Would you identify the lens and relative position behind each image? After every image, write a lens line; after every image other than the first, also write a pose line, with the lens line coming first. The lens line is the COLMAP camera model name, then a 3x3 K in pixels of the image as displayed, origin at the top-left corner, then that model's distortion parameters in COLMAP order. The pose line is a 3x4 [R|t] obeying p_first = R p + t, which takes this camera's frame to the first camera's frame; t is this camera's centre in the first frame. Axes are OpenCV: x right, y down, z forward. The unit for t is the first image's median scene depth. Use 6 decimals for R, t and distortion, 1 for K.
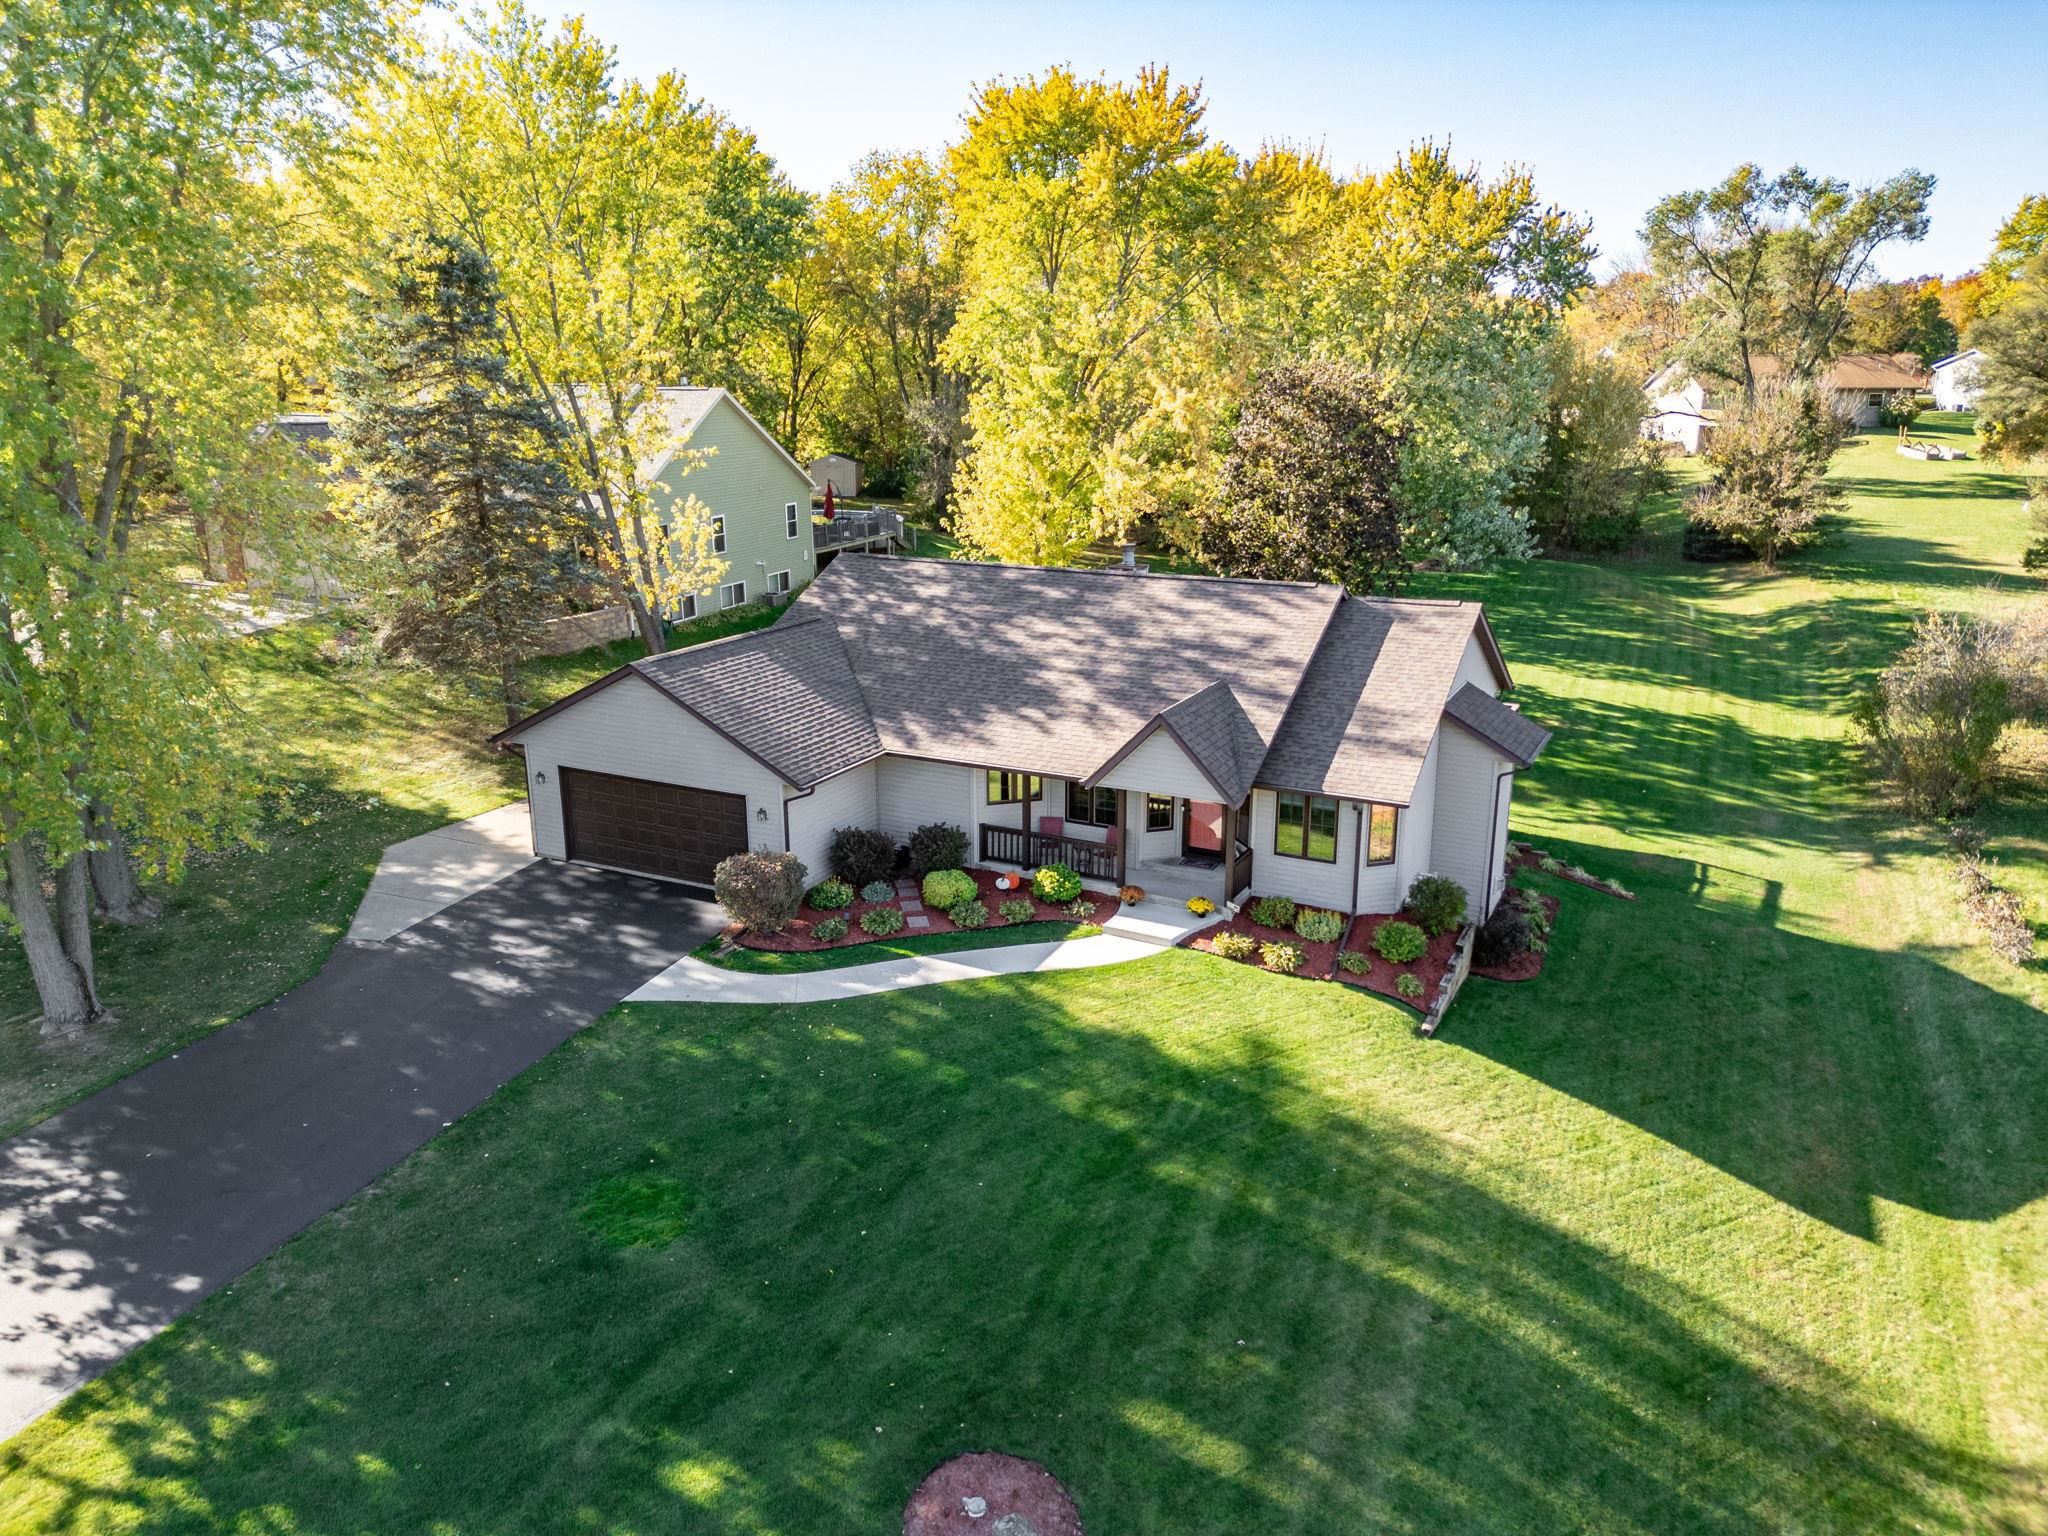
lens RADIAL K [[1445.2, 0, 1106.0], [0, 1445.2, 769.4], [0, 0, 1]] dist [0.048837, -0.054272]
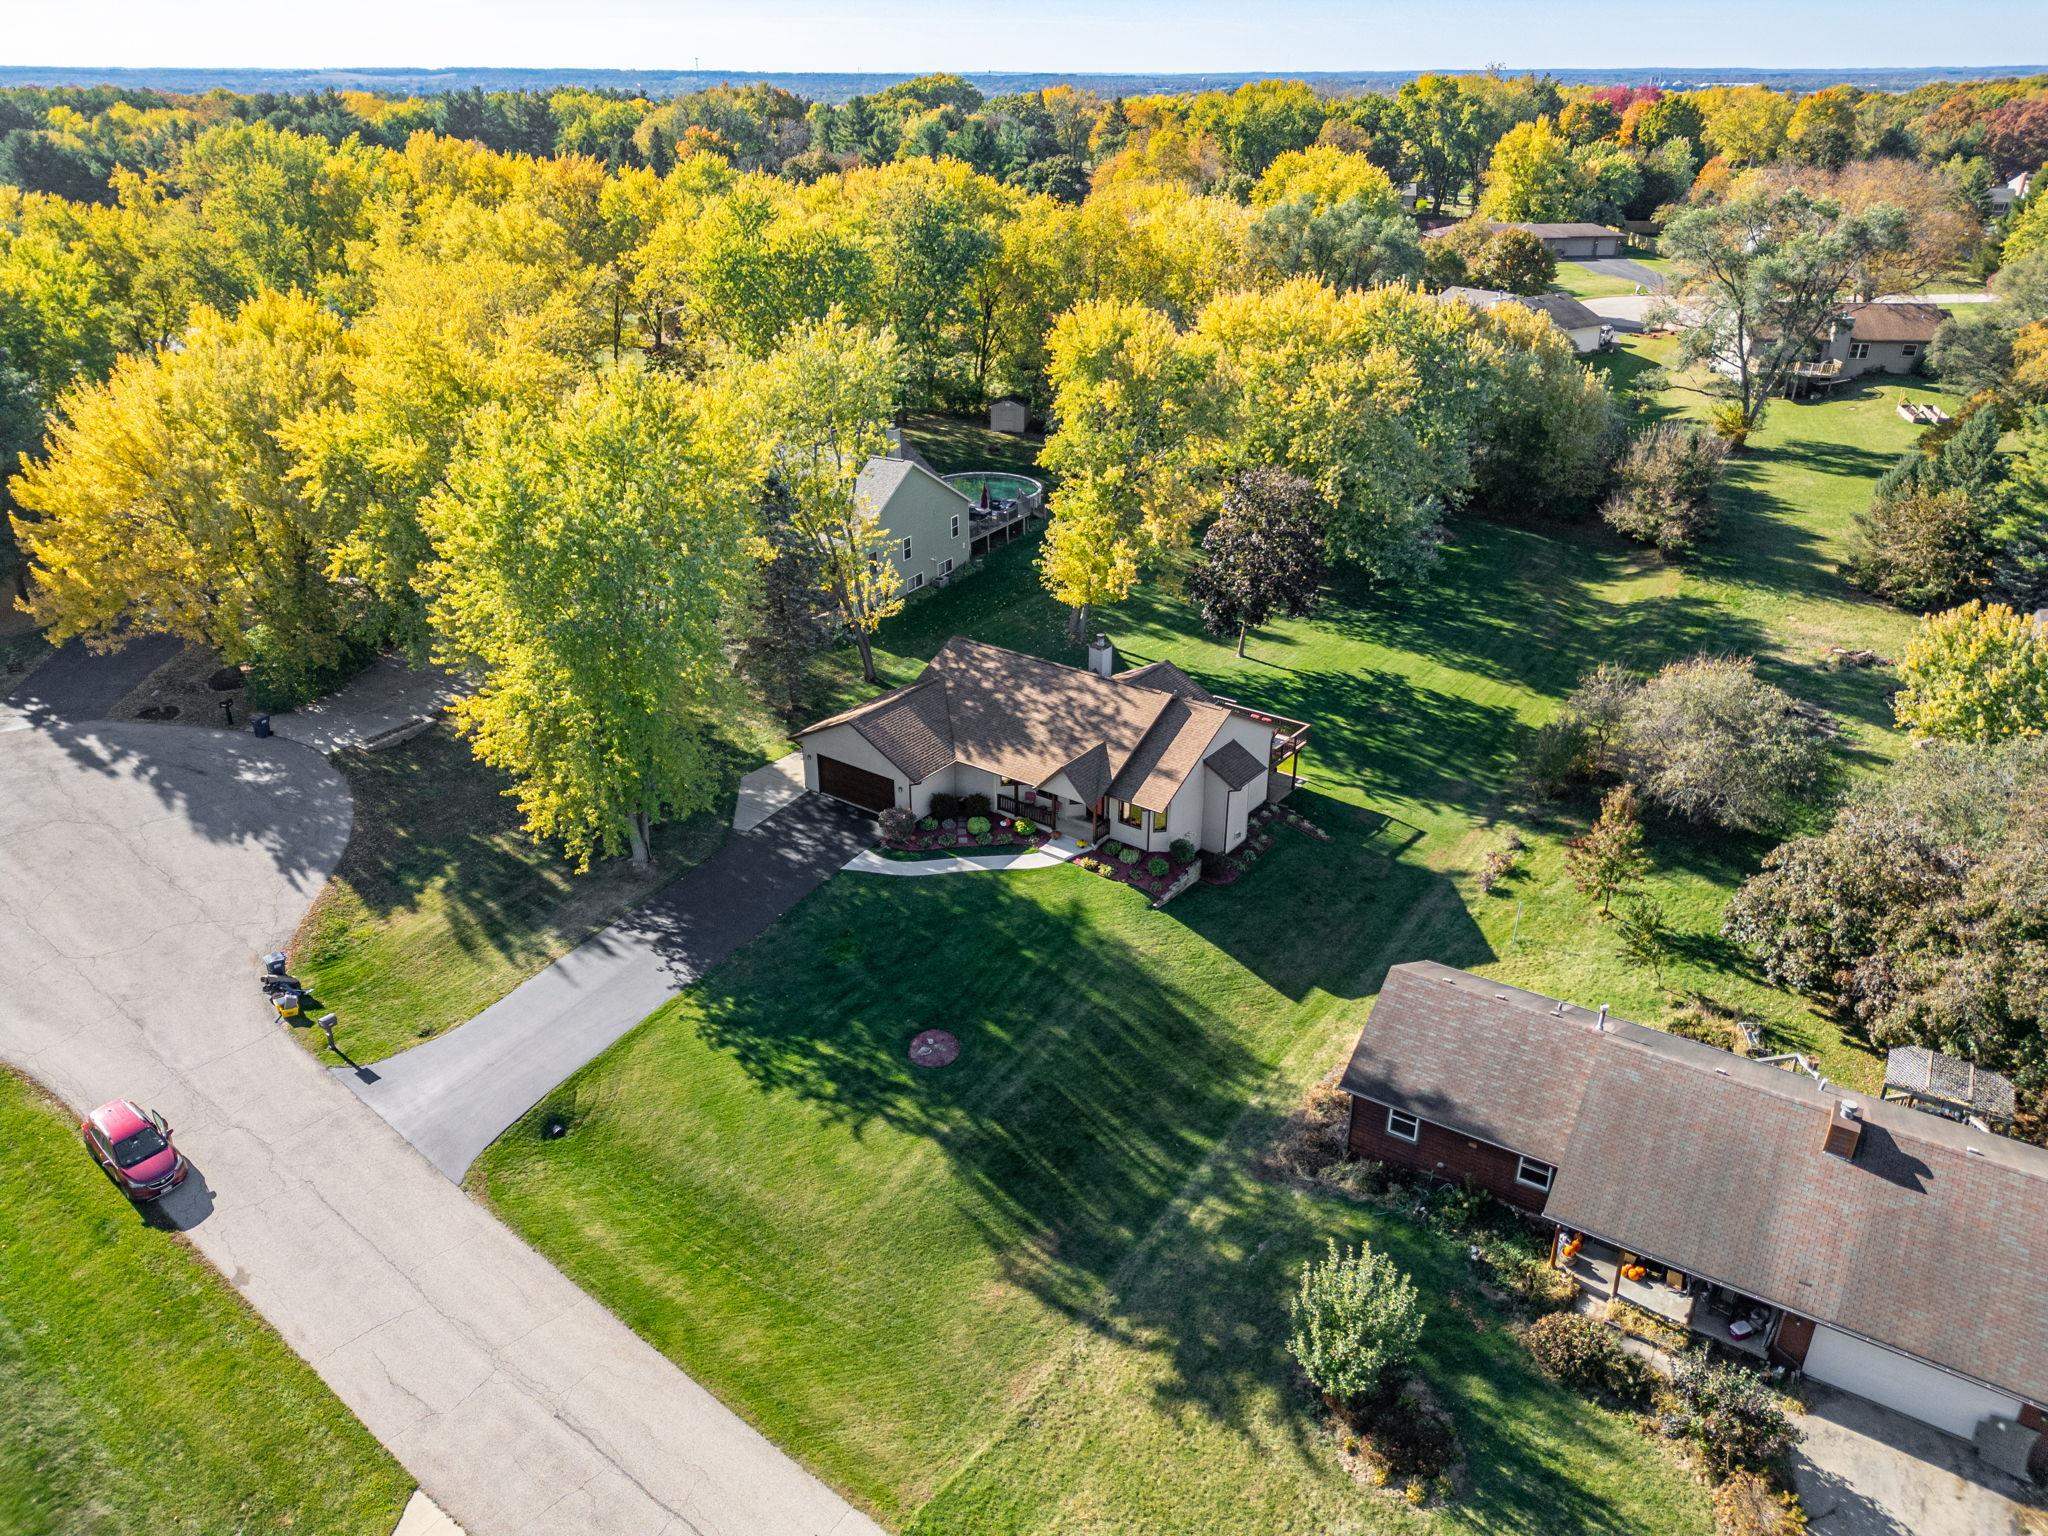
lens RADIAL K [[1445.2, 0, 1106.0], [0, 1445.2, 769.4], [0, 0, 1]] dist [0.048837, -0.054272]
pose [[0.986914, 0.068443, -0.146004, 0.423932], [-0.043526, 0.984913, 0.167490, -0.402272], [0.155265, -0.158943, 0.975003, -1.205065]]
